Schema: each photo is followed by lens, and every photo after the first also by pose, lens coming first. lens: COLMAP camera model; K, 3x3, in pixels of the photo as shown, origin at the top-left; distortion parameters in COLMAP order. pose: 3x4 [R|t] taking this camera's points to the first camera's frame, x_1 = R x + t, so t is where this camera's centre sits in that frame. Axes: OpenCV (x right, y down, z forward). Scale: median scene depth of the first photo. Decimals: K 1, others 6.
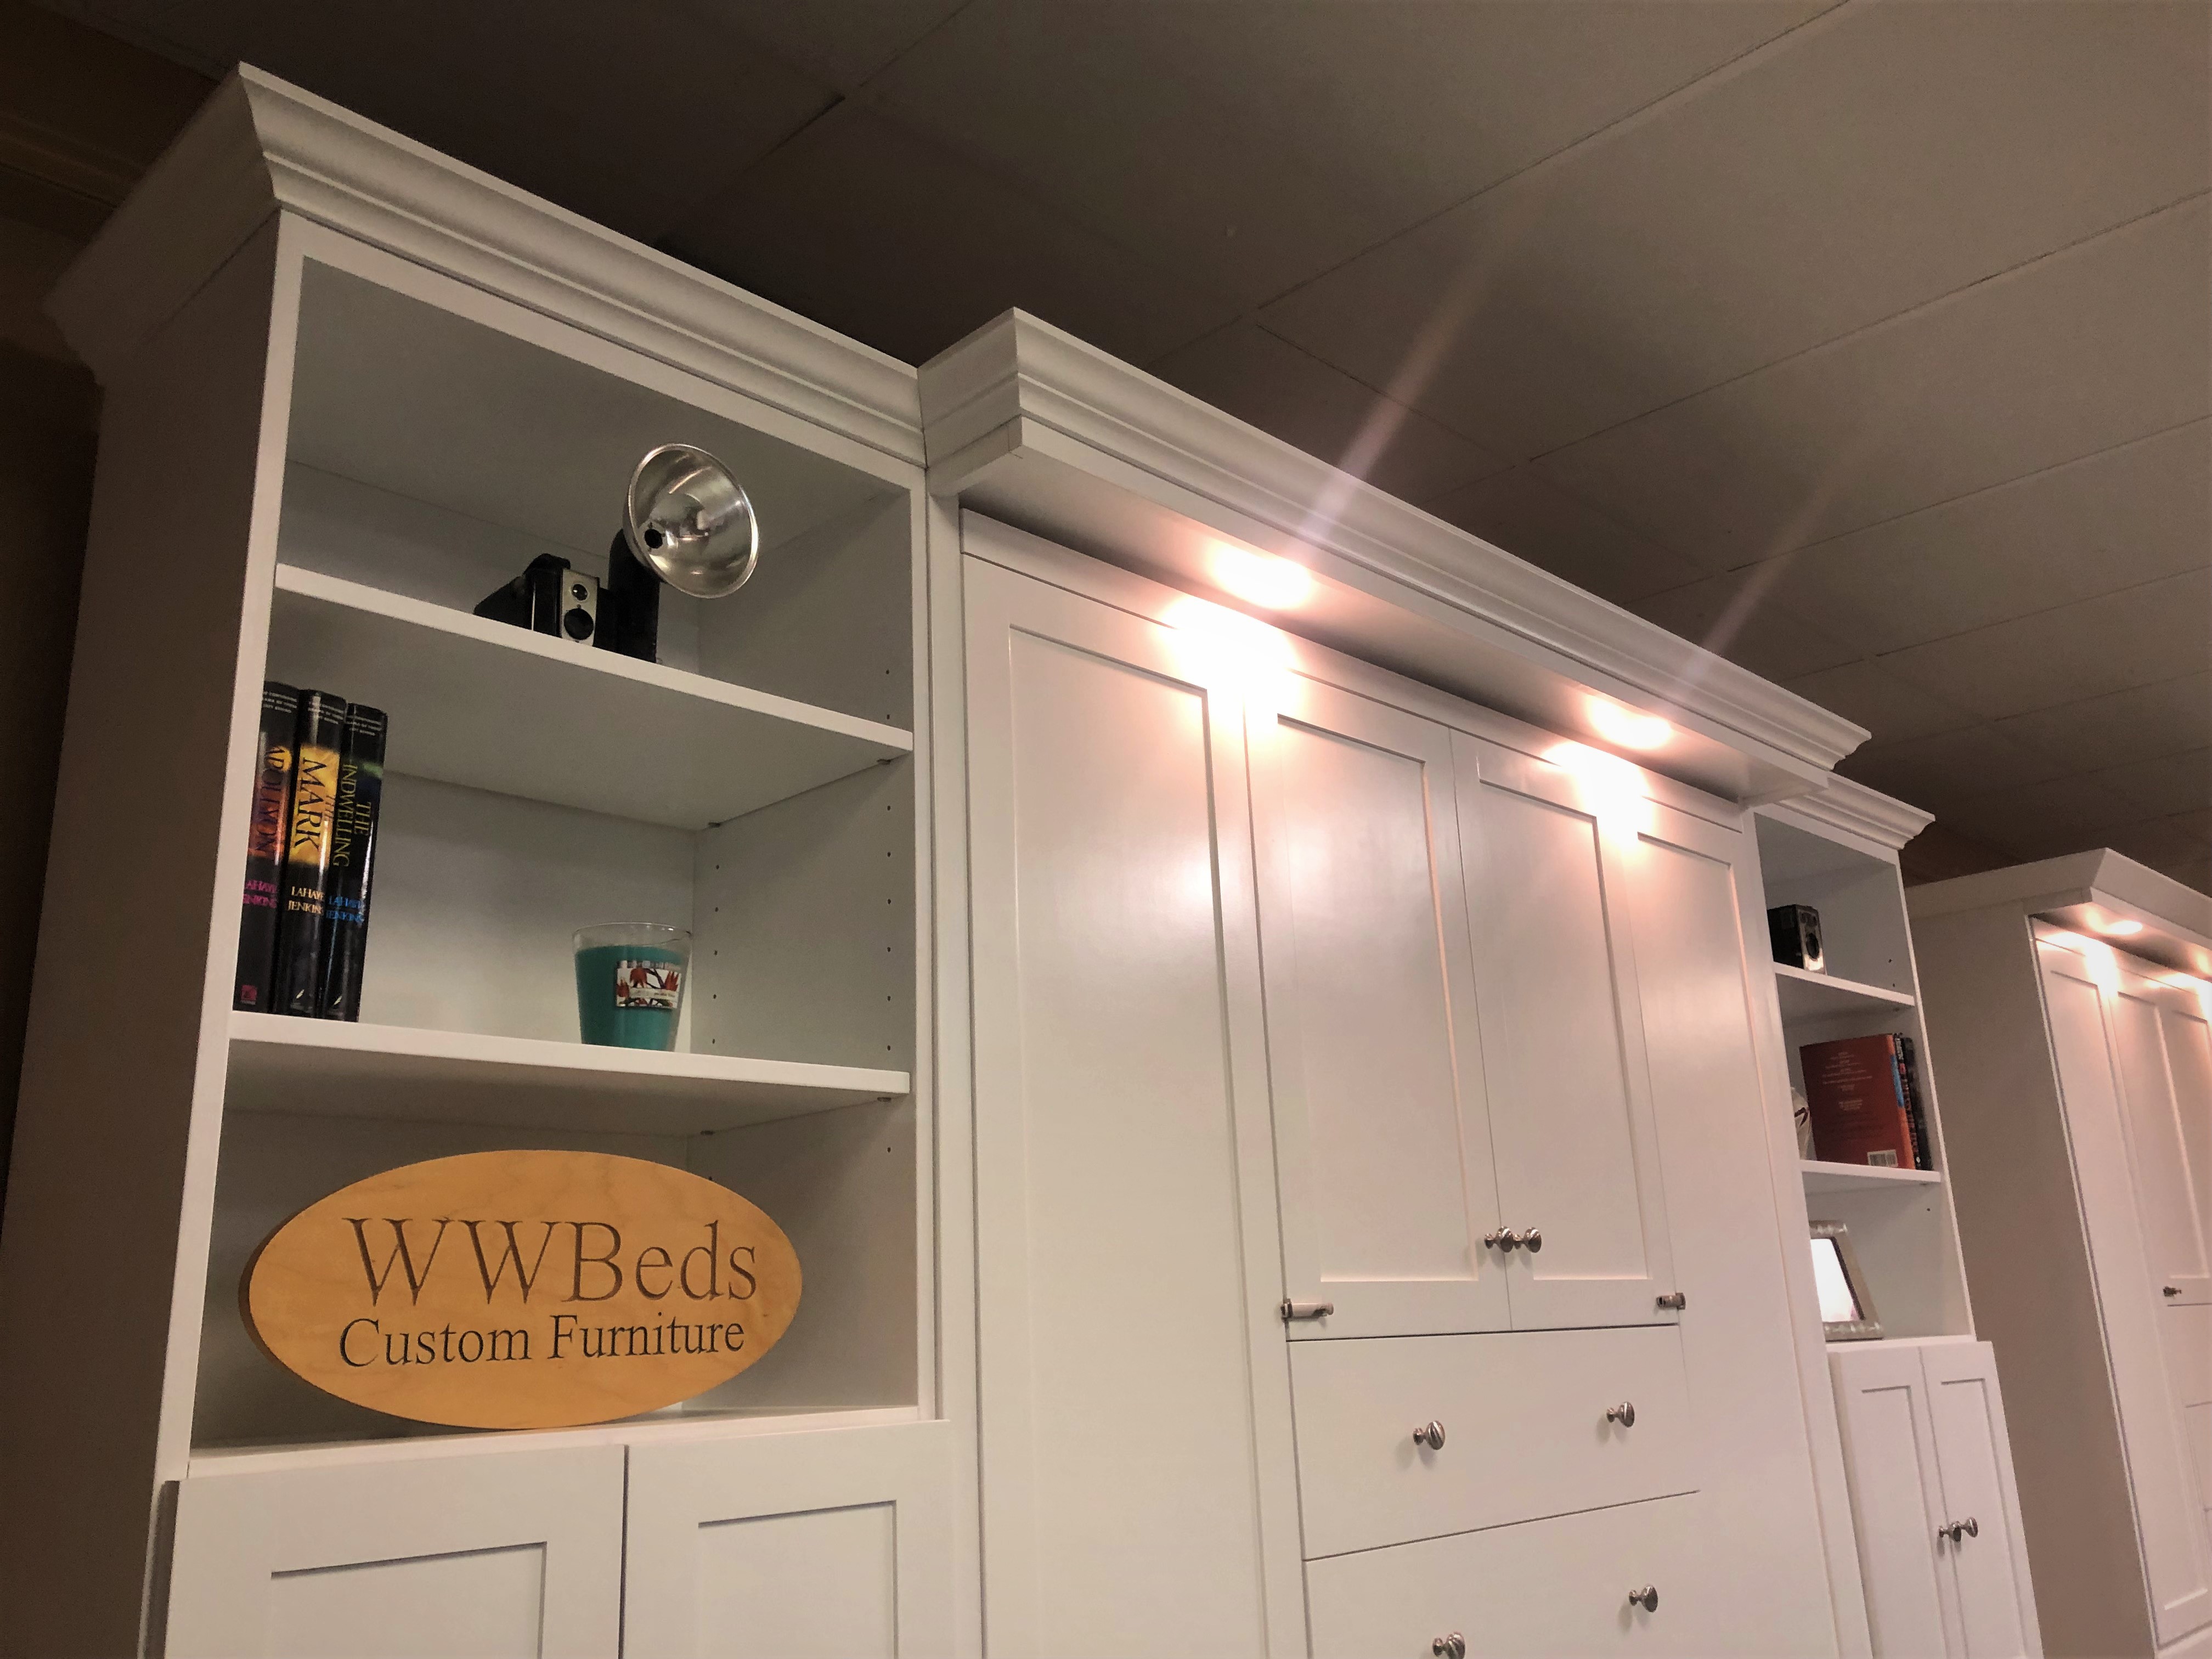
lens RADIAL K [[1848.1, 0, 1106.0], [0, 1848.1, 829.5], [0, 0, 1]] dist [-0.001411, -0.009203]
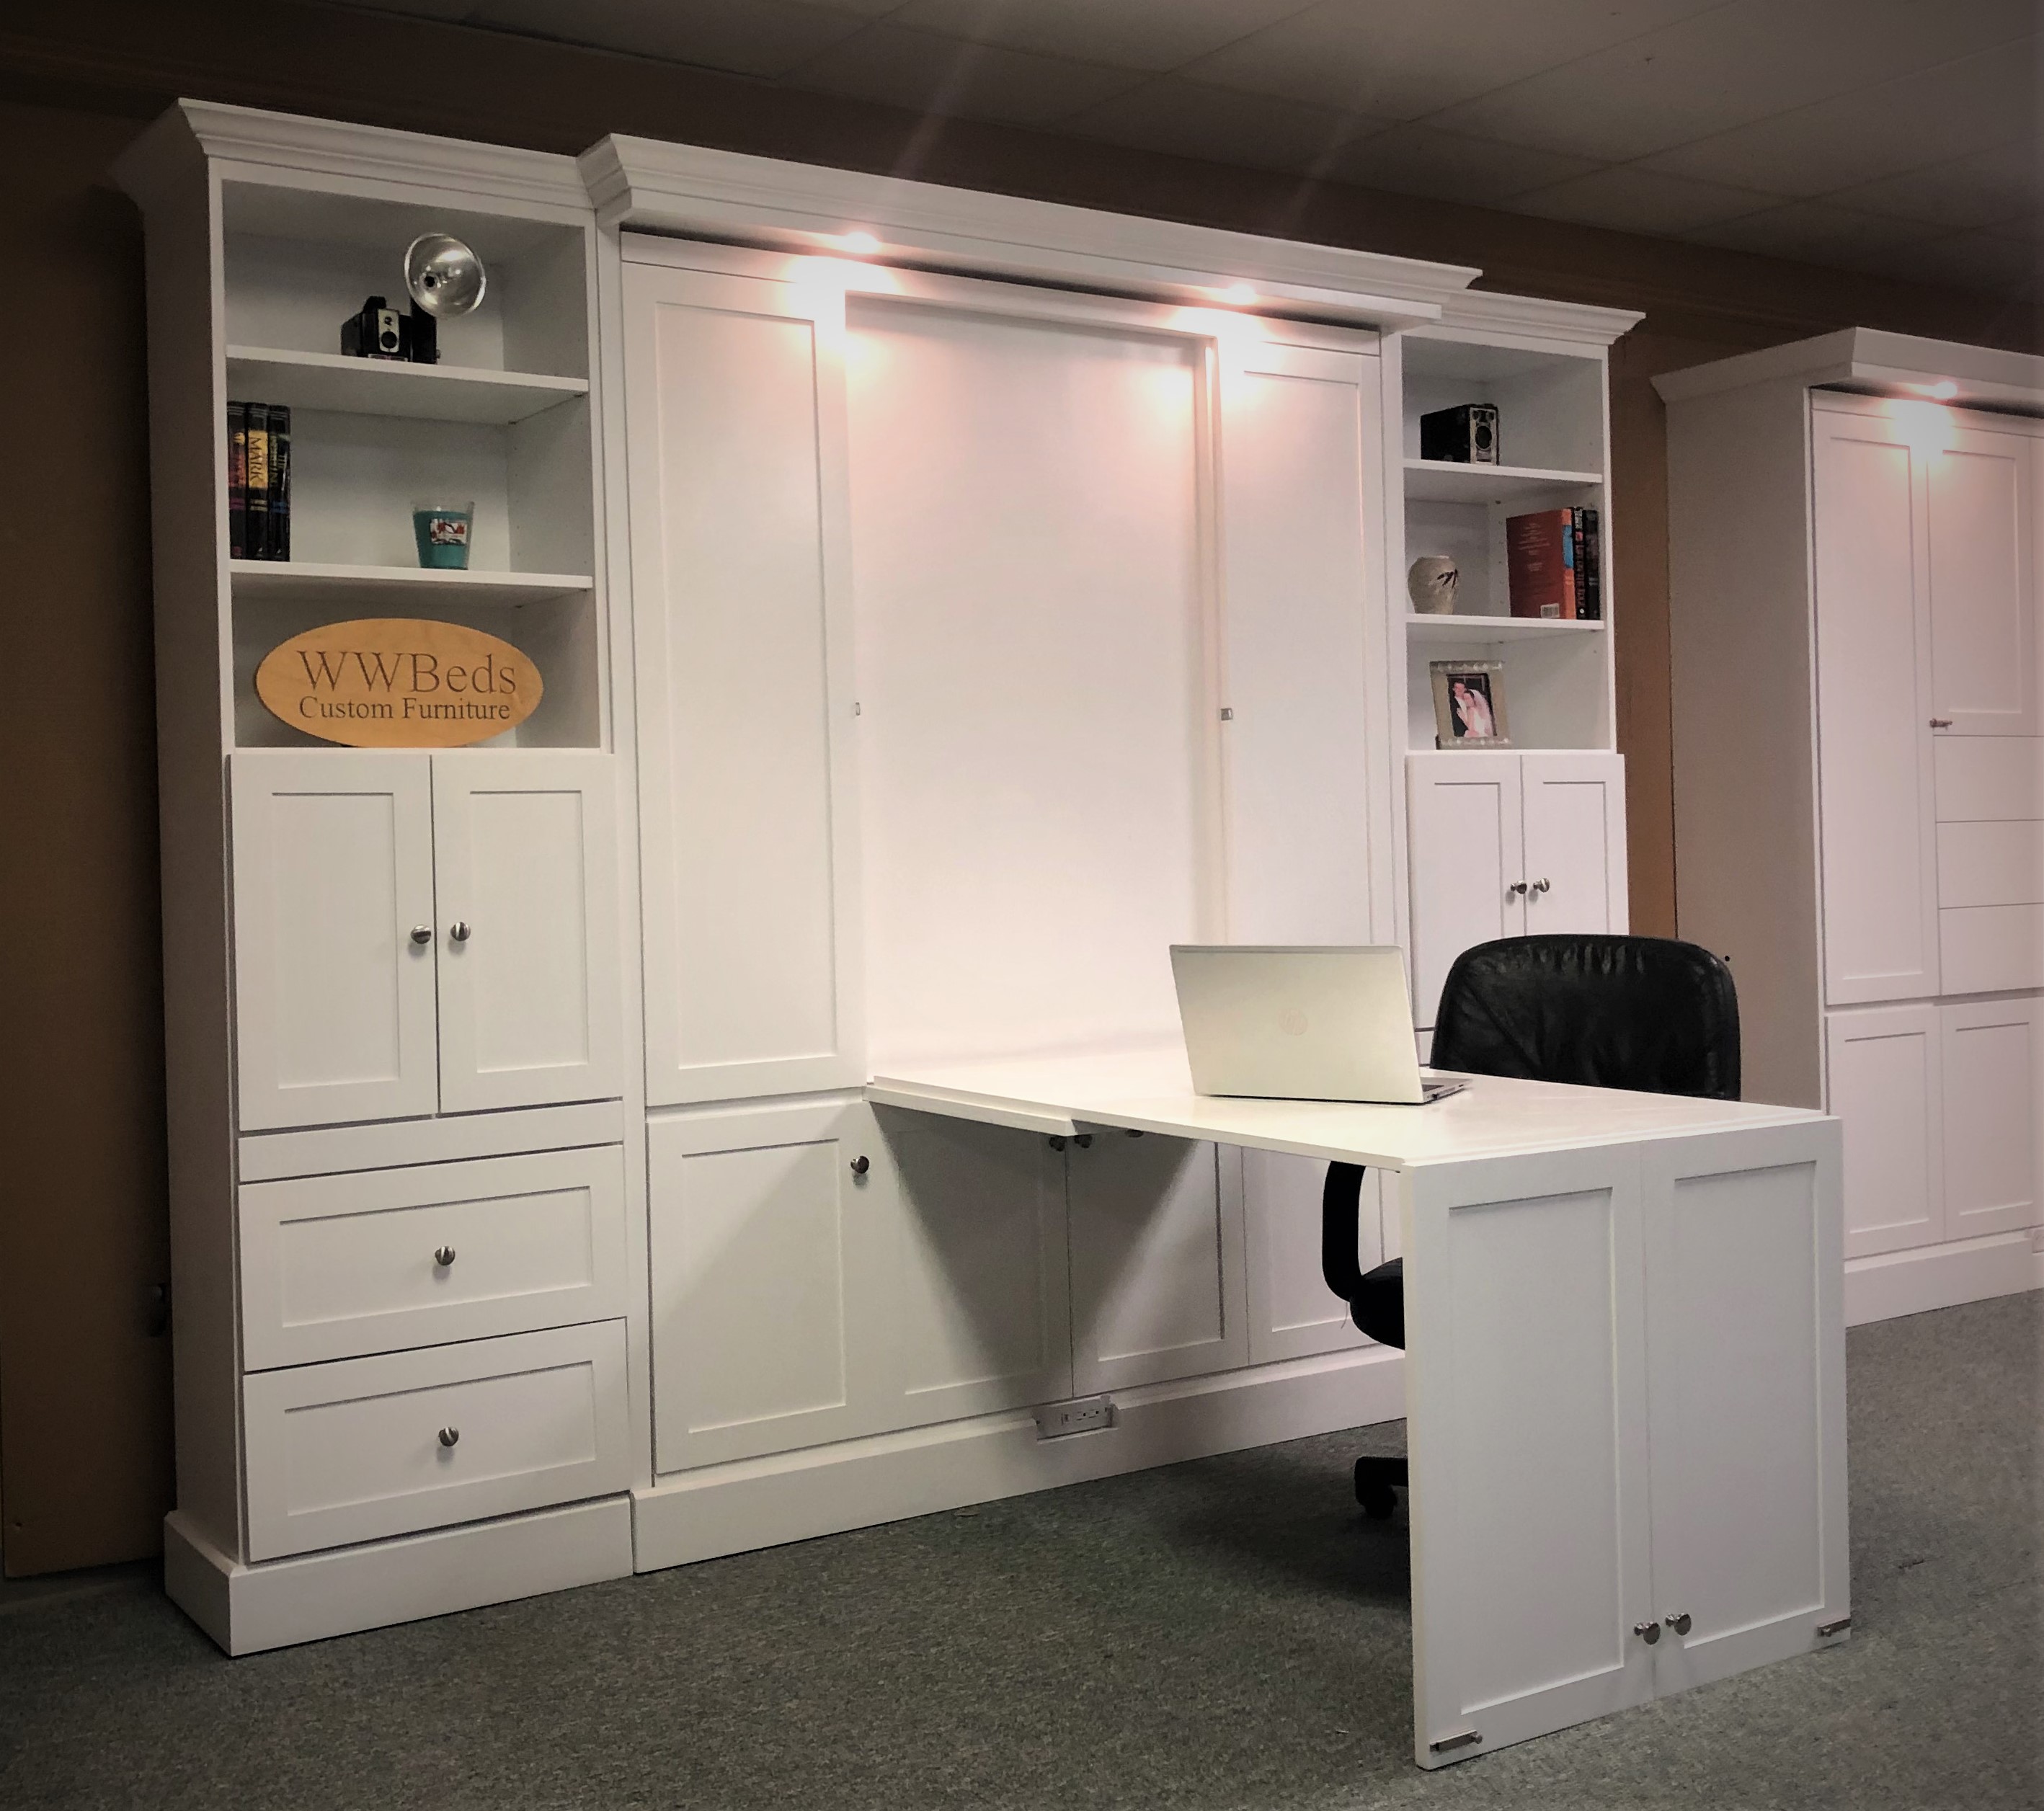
lens RADIAL K [[2441.8, 0, 1022.0], [0, 2441.8, 905.5], [0, 0, 1]] dist [0.129419, -0.519383]
pose [[0.978113, 0.015346, -0.207507, 0.898661], [0.045947, 0.956728, 0.287332, -0.258352], [0.202938, -0.290578, 0.935083, -1.416058]]
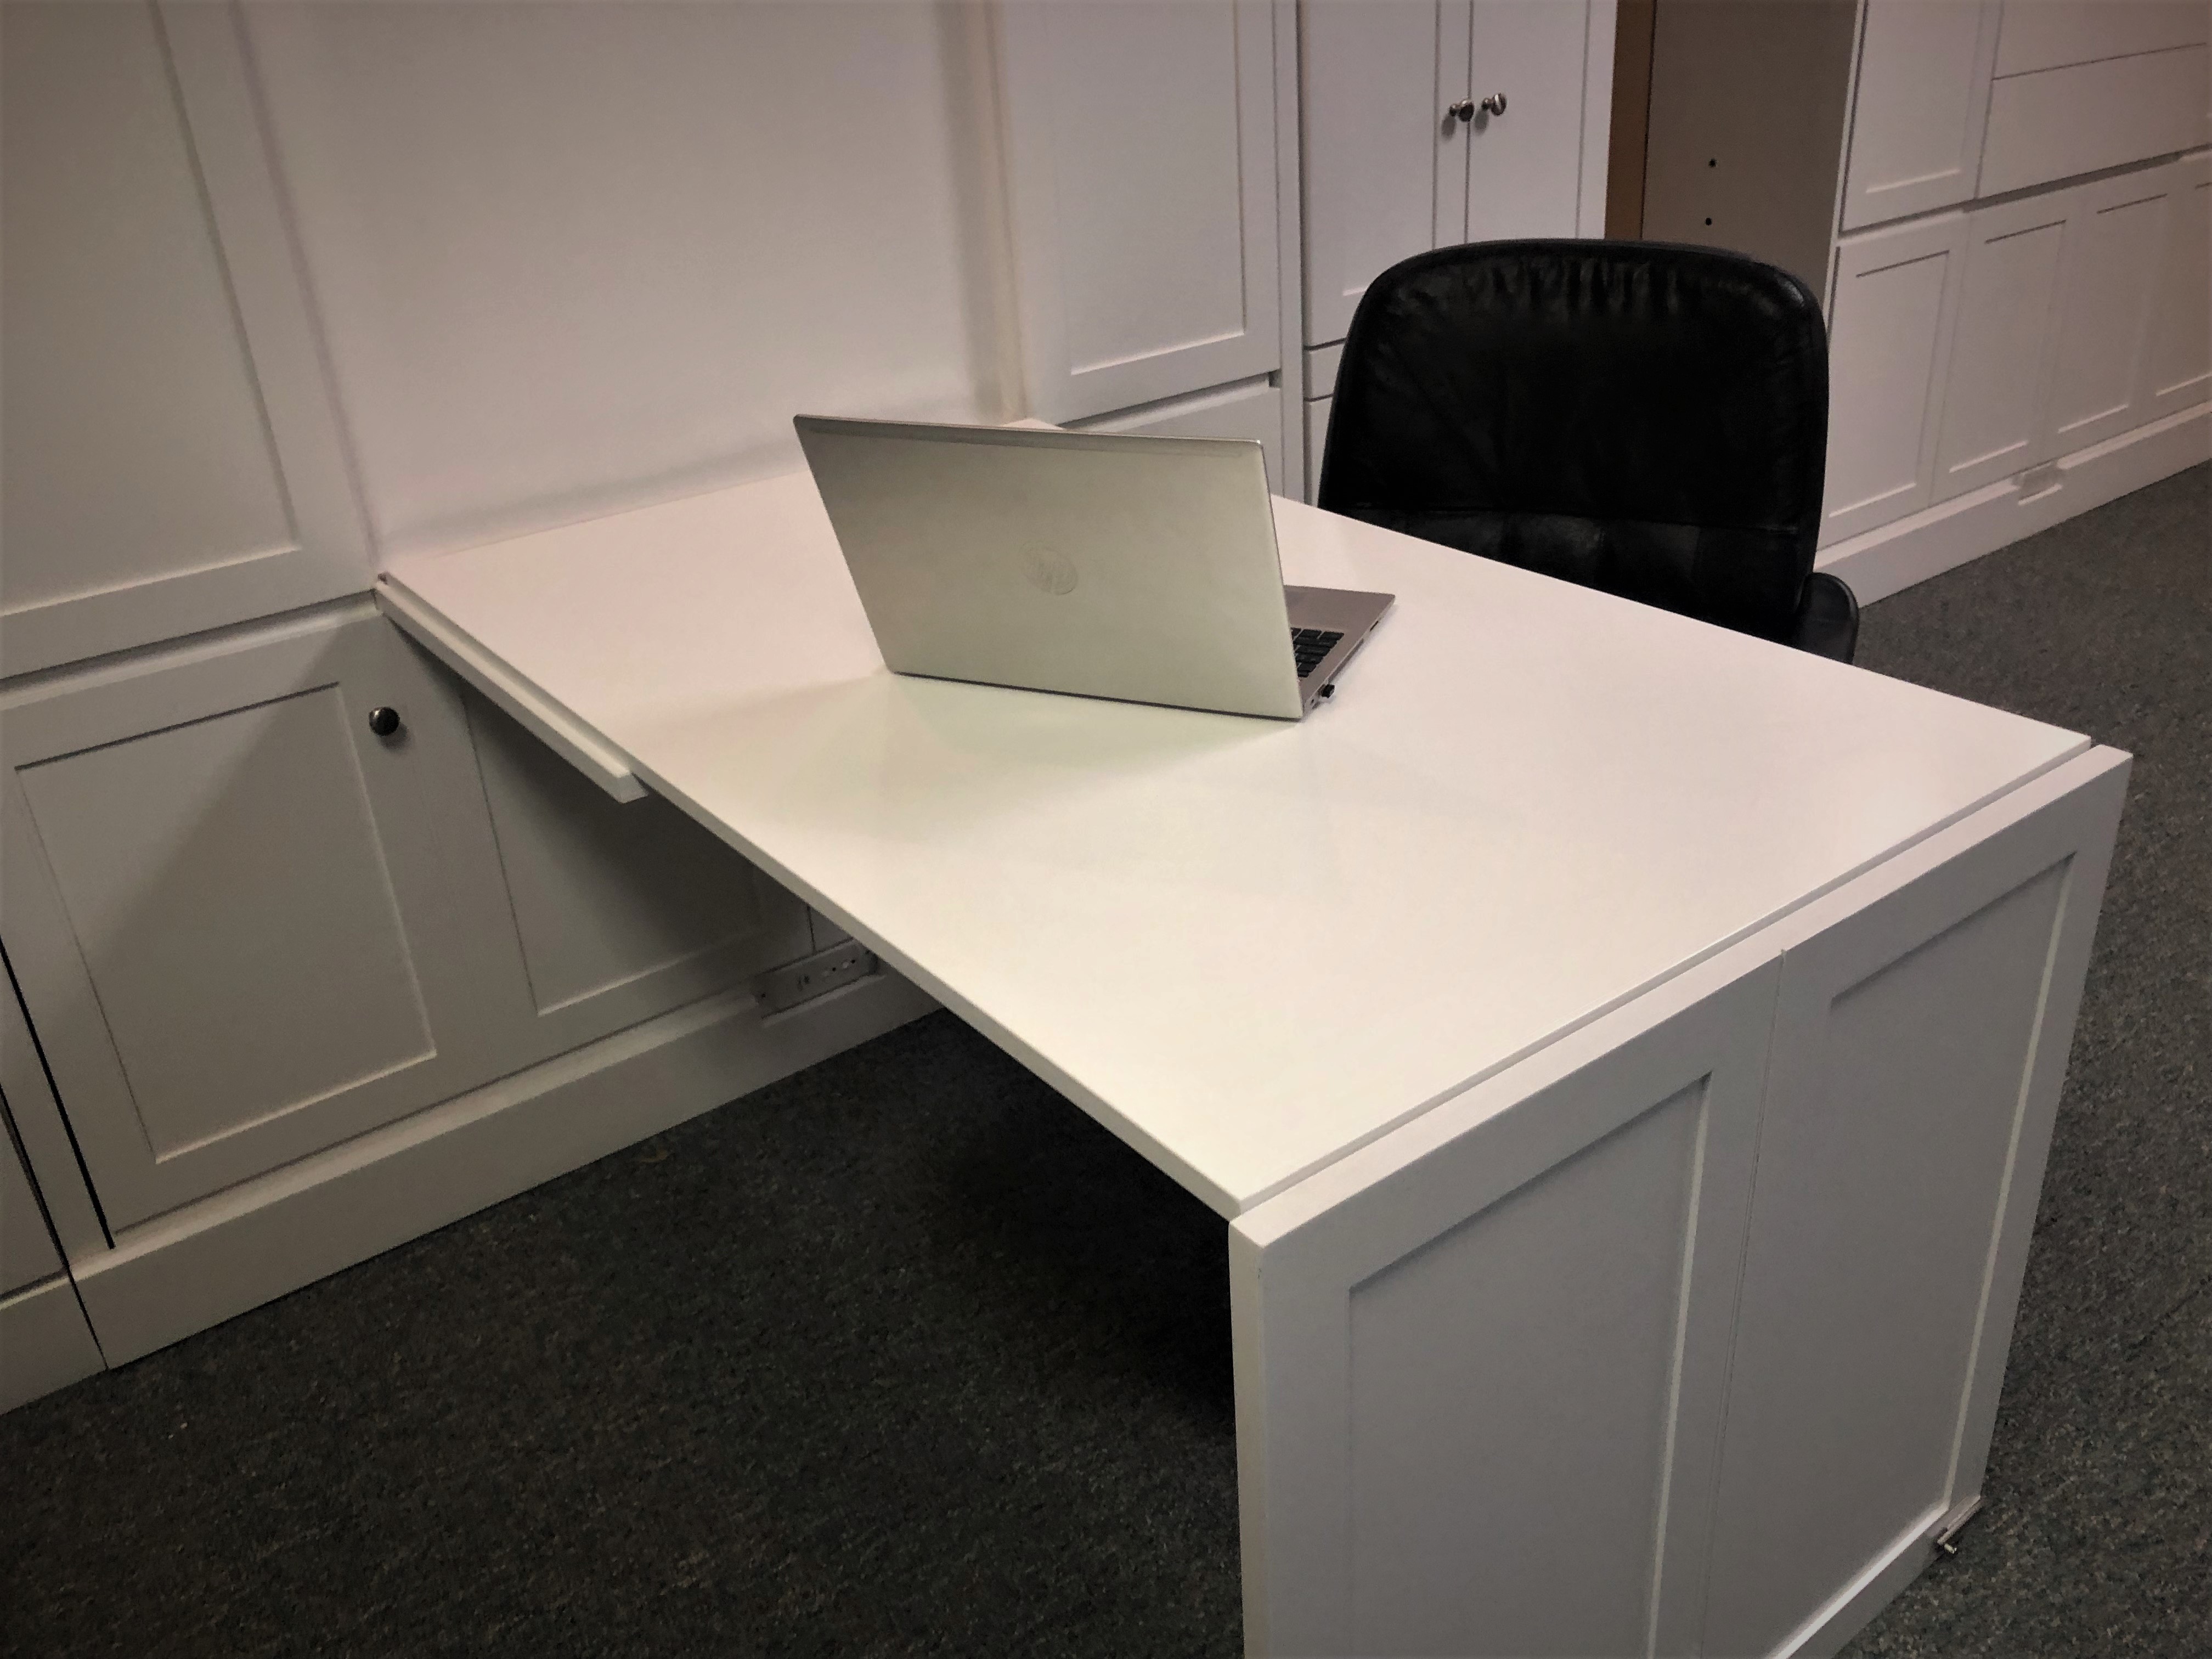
lens RADIAL K [[1812.2, 0, 1106.0], [0, 1812.2, 829.5], [0, 0, 1]] dist [0.010368, 0.005990]
pose [[0.987591, 0.051381, -0.148402, 0.824957], [0.062507, 0.738281, 0.671591, 0.064023], [0.144069, -0.672534, 0.725908, 0.184196]]
